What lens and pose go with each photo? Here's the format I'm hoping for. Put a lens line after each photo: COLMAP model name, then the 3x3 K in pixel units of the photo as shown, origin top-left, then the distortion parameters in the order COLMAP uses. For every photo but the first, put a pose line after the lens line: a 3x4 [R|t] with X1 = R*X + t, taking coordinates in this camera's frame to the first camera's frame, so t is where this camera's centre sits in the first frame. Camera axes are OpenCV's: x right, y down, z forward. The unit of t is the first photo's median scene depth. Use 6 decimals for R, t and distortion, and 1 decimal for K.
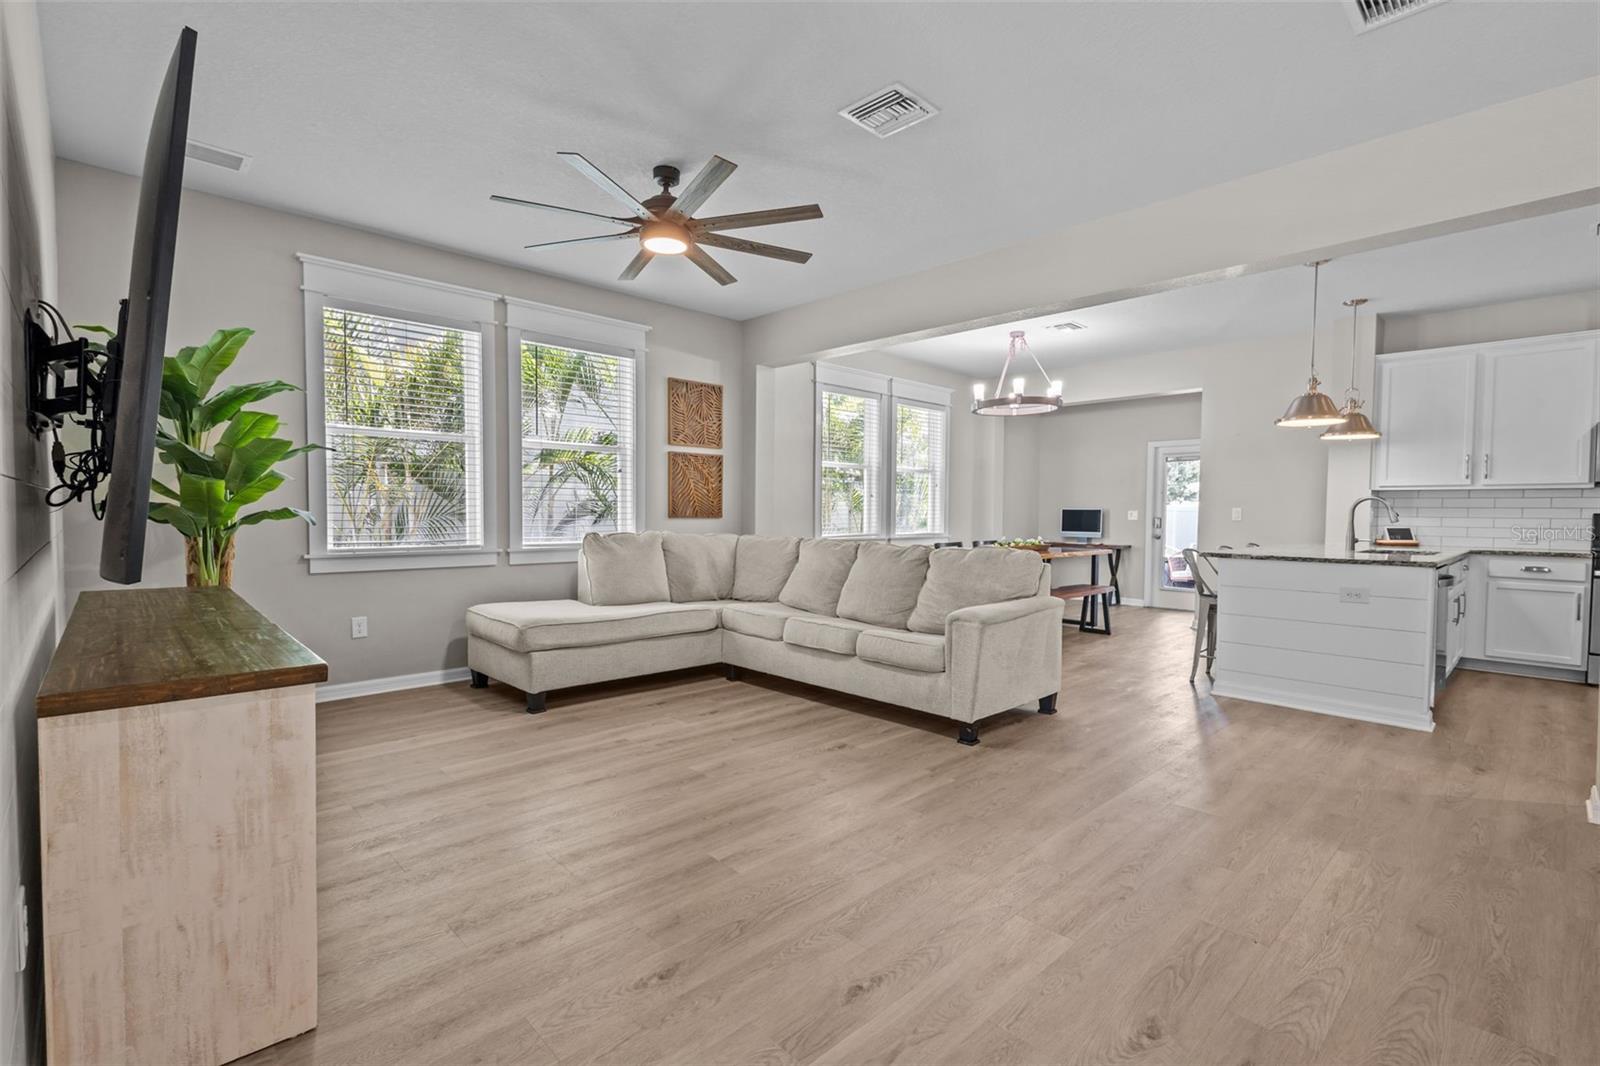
lens RADIAL K [[746.3, 0, 800.0], [0, 746.3, 533.0], [0, 0, 1]] dist [0.034509, 0.000049]
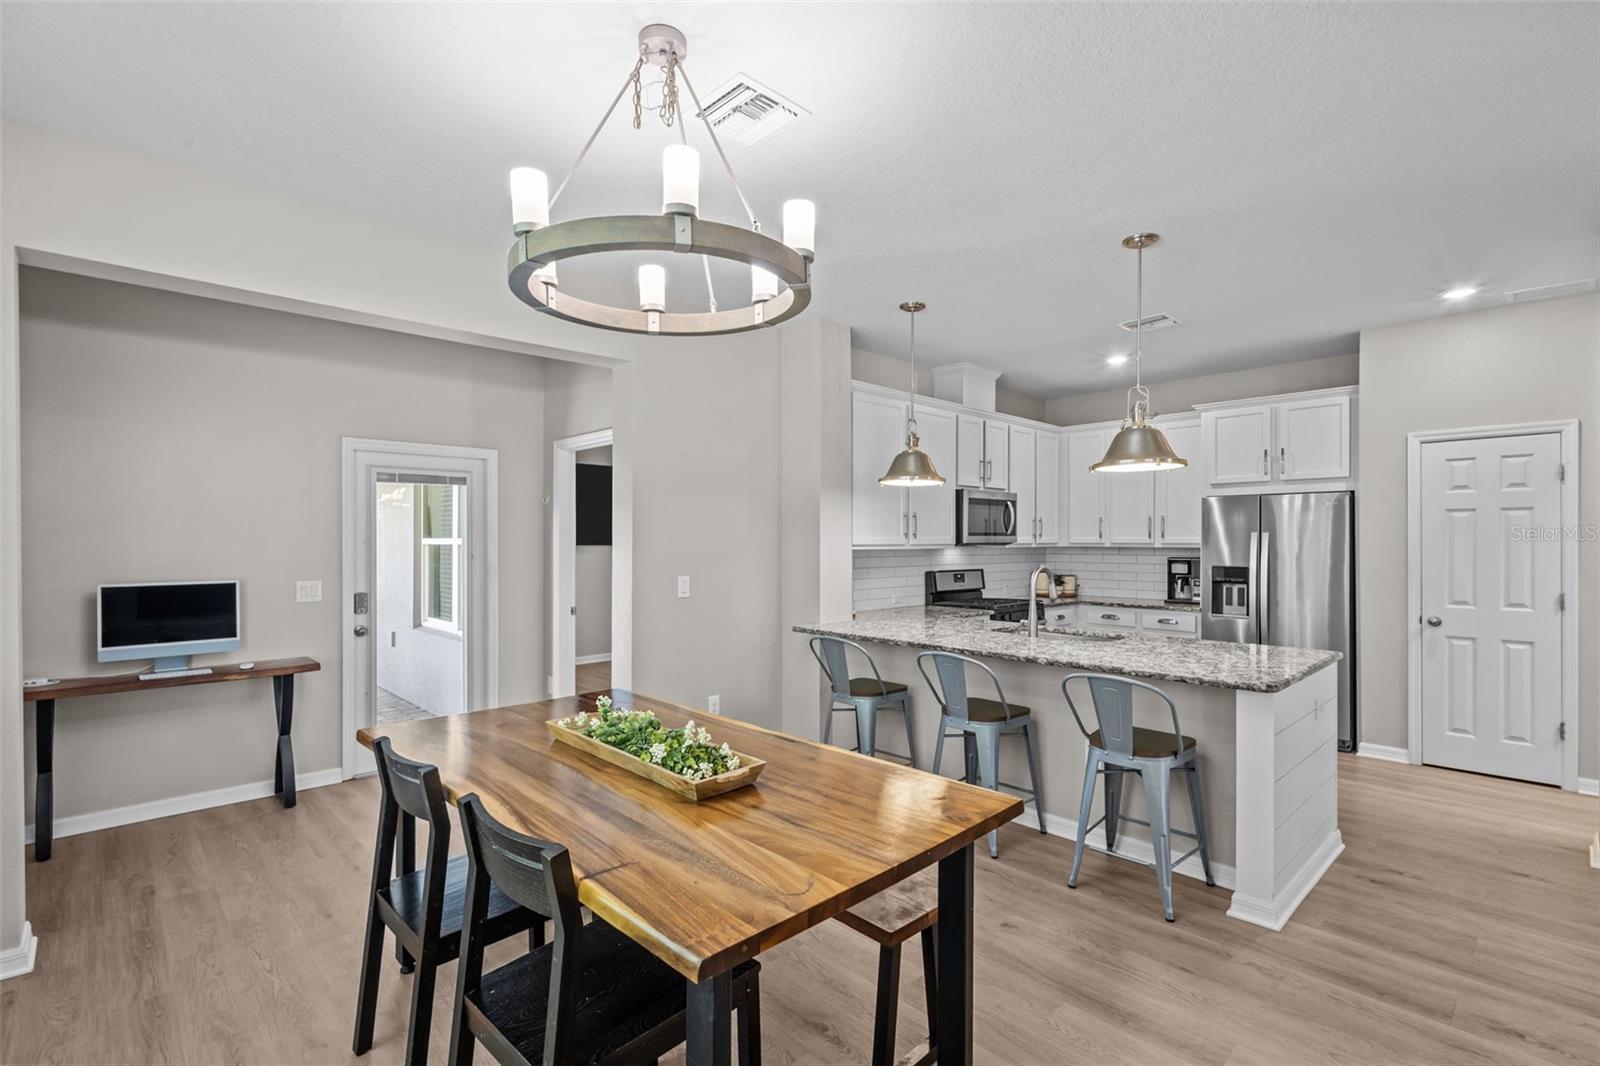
lens RADIAL K [[746.3, 0, 800.0], [0, 746.3, 533.0], [0, 0, 1]] dist [0.034509, 0.000049]
pose [[-0.042203, -0.003463, 0.999103, -0.029701], [0.027449, 0.999613, 0.004624, -0.052807], [-0.998732, 0.027619, -0.042091, 0.727175]]
